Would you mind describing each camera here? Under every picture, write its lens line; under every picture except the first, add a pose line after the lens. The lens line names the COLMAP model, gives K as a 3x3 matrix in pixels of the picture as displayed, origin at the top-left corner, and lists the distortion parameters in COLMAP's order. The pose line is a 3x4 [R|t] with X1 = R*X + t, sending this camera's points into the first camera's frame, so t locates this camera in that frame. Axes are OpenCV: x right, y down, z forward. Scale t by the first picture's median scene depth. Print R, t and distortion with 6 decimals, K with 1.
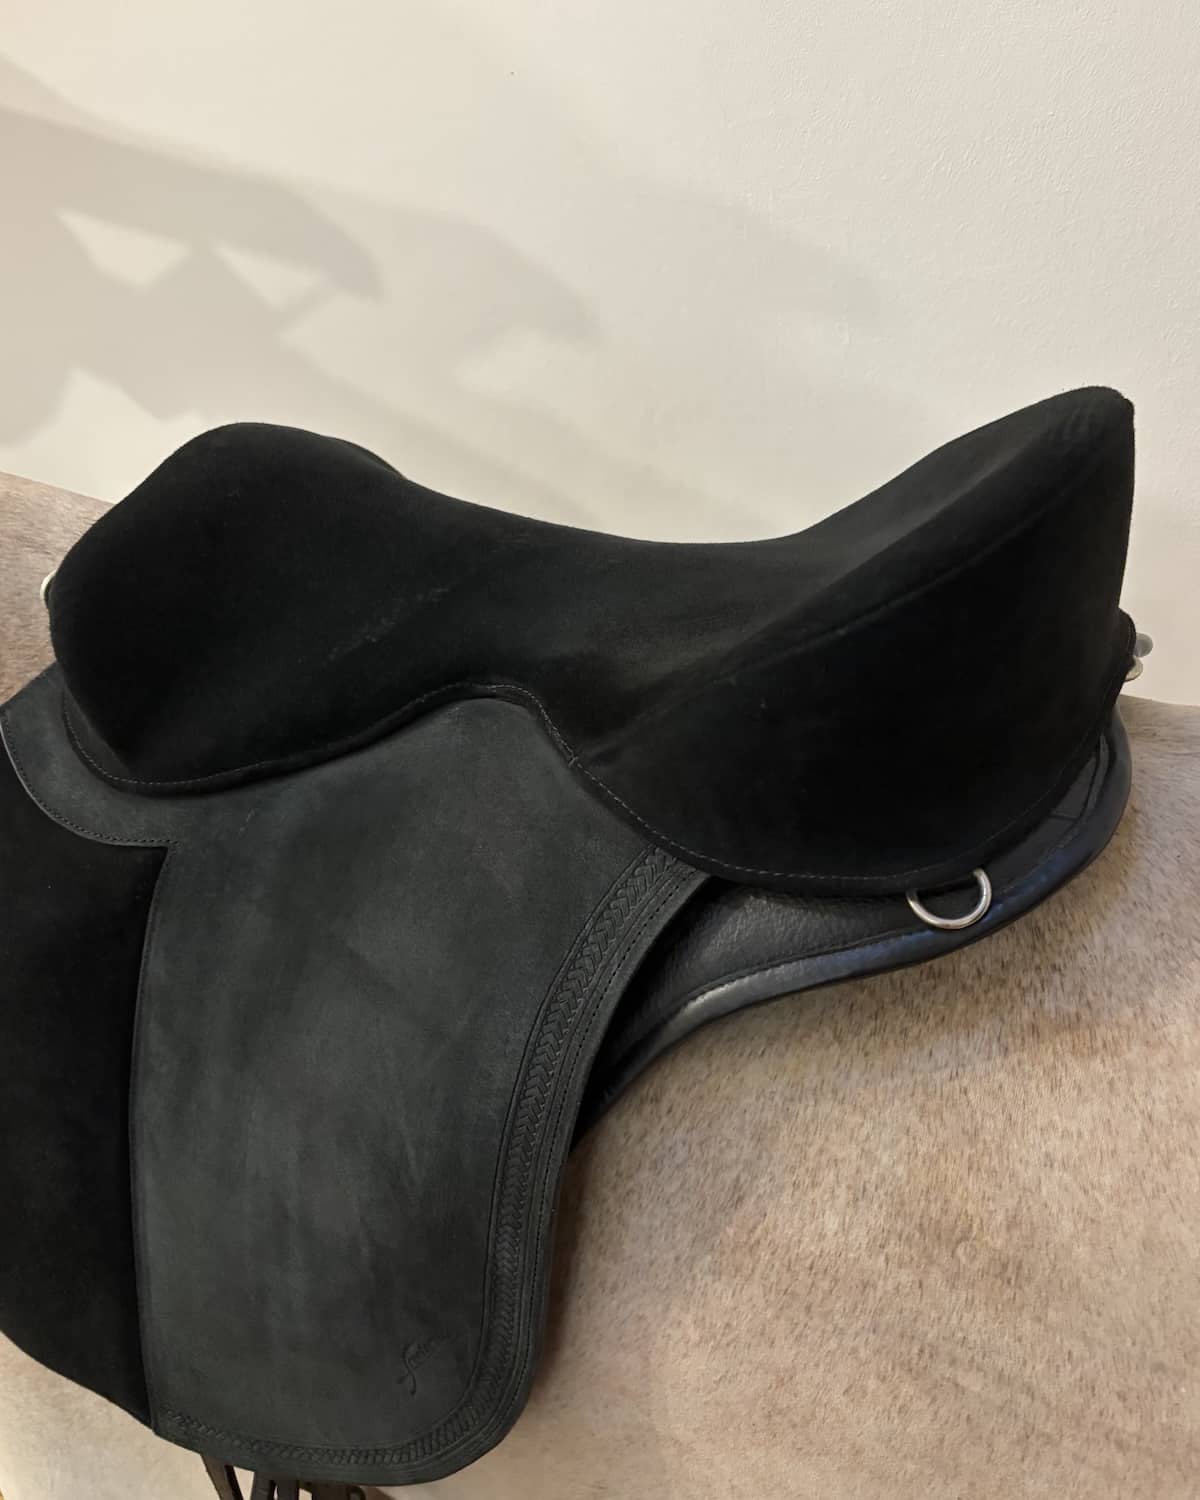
lens RADIAL K [[1234.9, 0, 564.2], [0, 1234.9, 820.4], [0, 0, 1]] dist [0.007213, -0.018882]
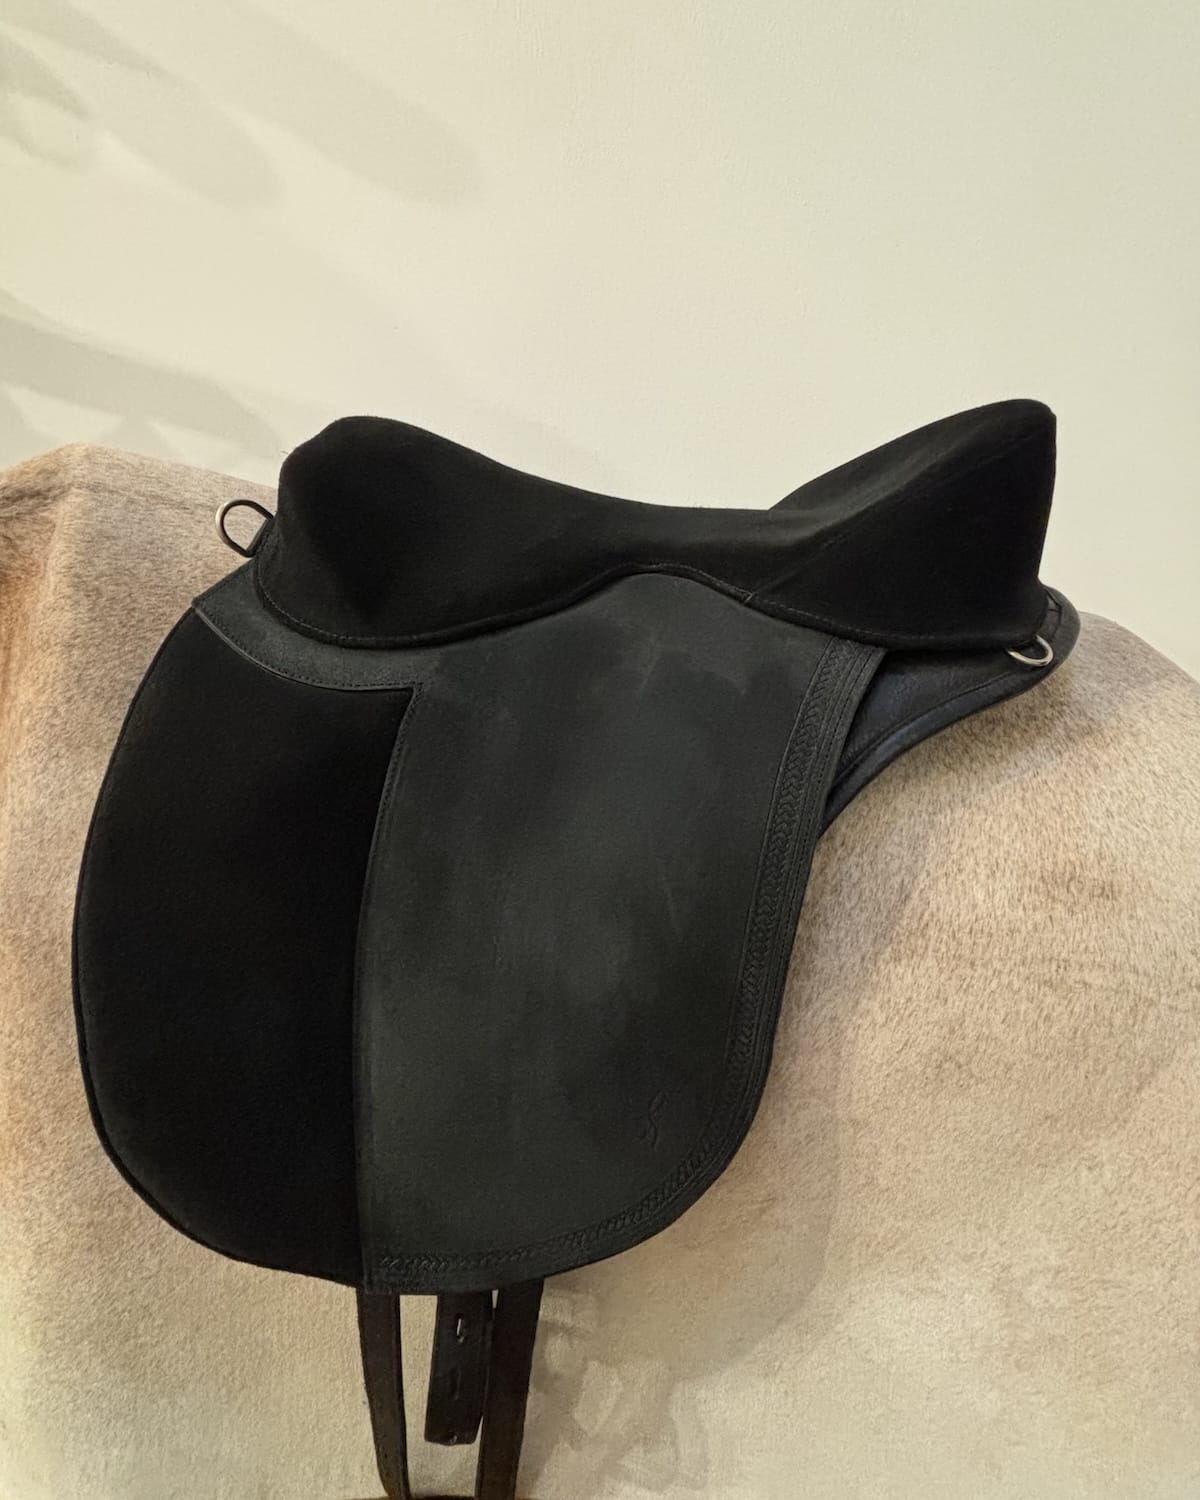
lens RADIAL K [[763.7, 0, 608.1], [0, 763.7, 747.8], [0, 0, 1]] dist [0.006737, 0.001082]
pose [[0.901185, -0.033239, 0.432158, -0.535242], [0.125962, 0.974107, -0.187748, 0.270060], [-0.414728, 0.223632, 0.882037, 0.358893]]
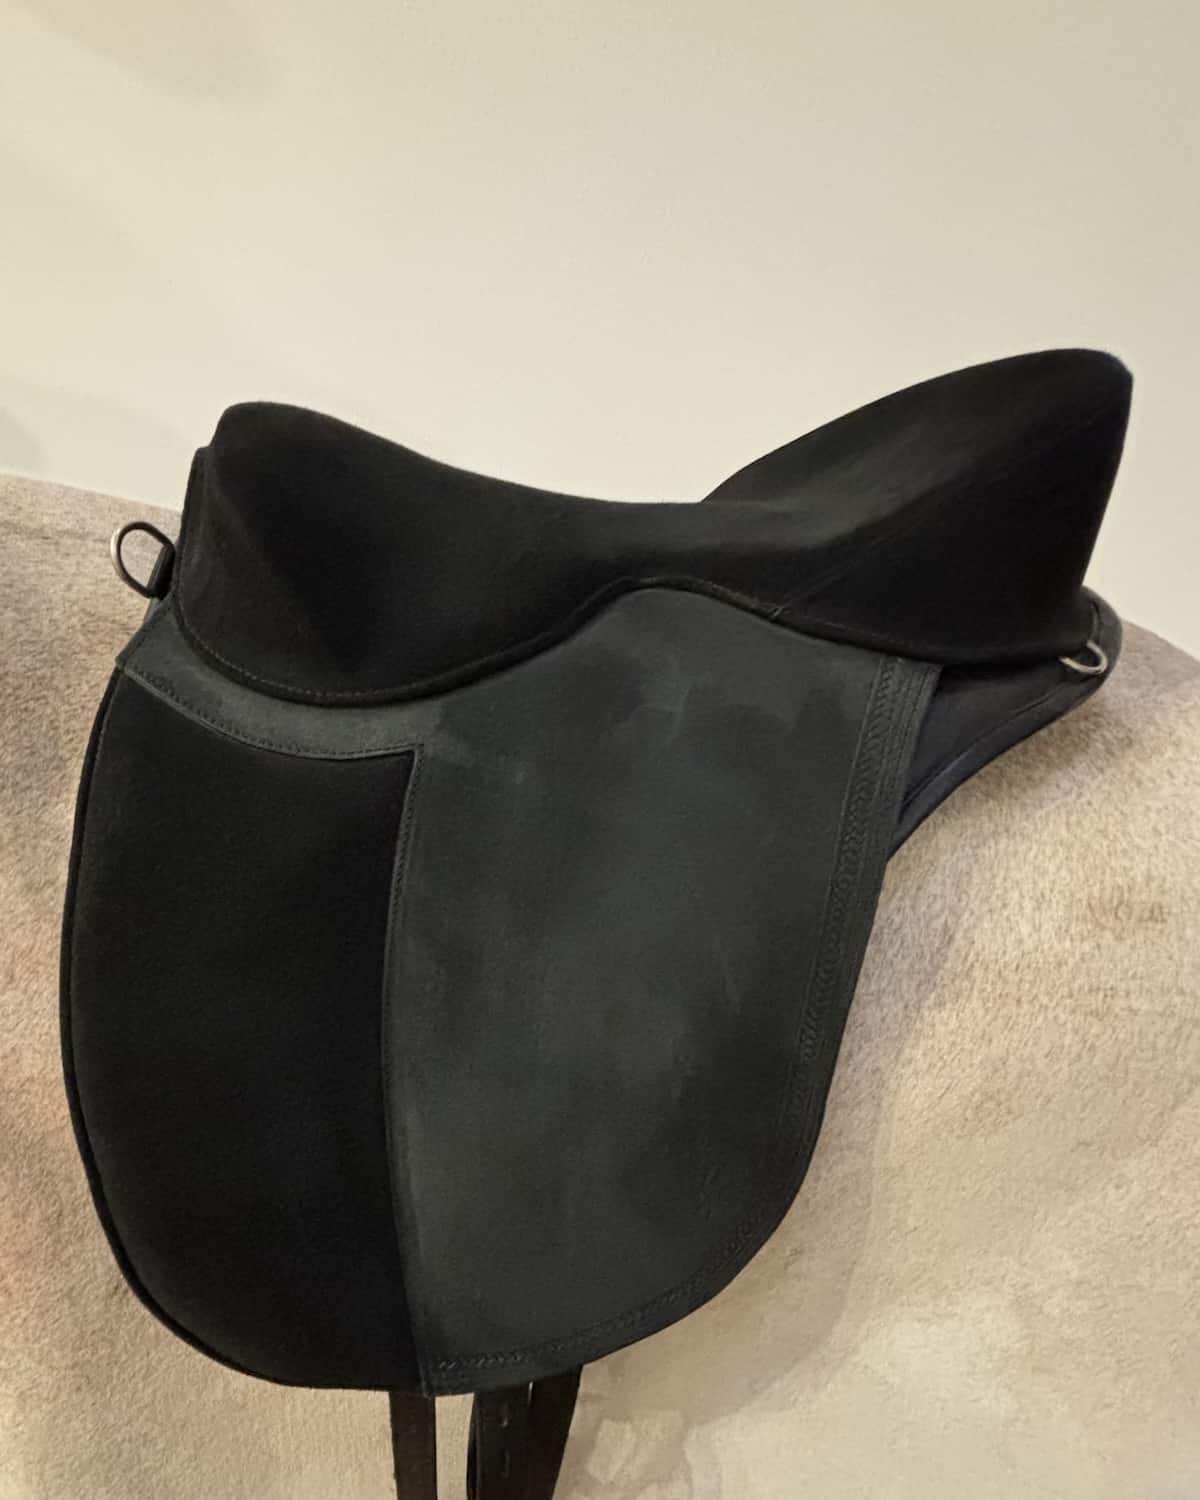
lens RADIAL K [[827.2, 0, 458.7], [0, 827.2, 914.5], [0, 0, 1]] dist [-0.003520, 0.007465]
pose [[0.850402, -0.178509, 0.494926, -0.733327], [0.216428, 0.976098, -0.019817, 0.193819], [-0.479558, 0.123968, 0.868709, 0.509088]]
